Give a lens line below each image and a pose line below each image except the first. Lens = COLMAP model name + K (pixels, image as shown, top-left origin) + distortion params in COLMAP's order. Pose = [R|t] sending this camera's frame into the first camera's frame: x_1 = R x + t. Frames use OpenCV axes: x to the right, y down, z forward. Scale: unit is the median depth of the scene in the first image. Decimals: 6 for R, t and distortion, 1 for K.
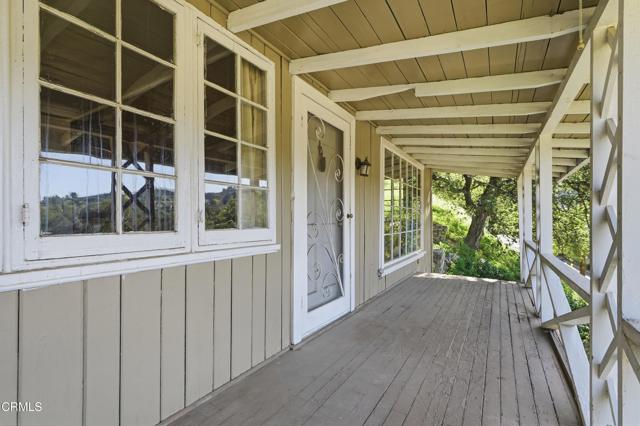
lens RADIAL K [[297.9, 0, 348.4], [0, 297.9, 214.3], [0, 0, 1]] dist [-0.006863, 0.000014]
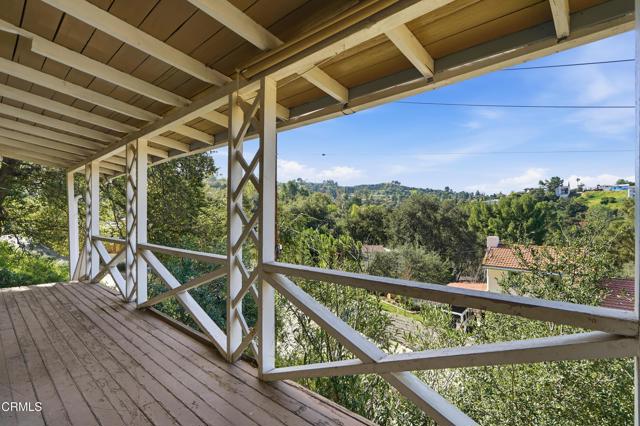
lens RADIAL K [[297.9, 0, 315.6], [0, 297.9, 212.0], [0, 0, 1]] dist [-0.006863, 0.000014]
pose [[0.204397, 0.012814, 0.978804, -0.367571], [-0.015523, 0.999831, -0.009848, 0.016130], [-0.978765, -0.013181, 0.204561, 0.126038]]
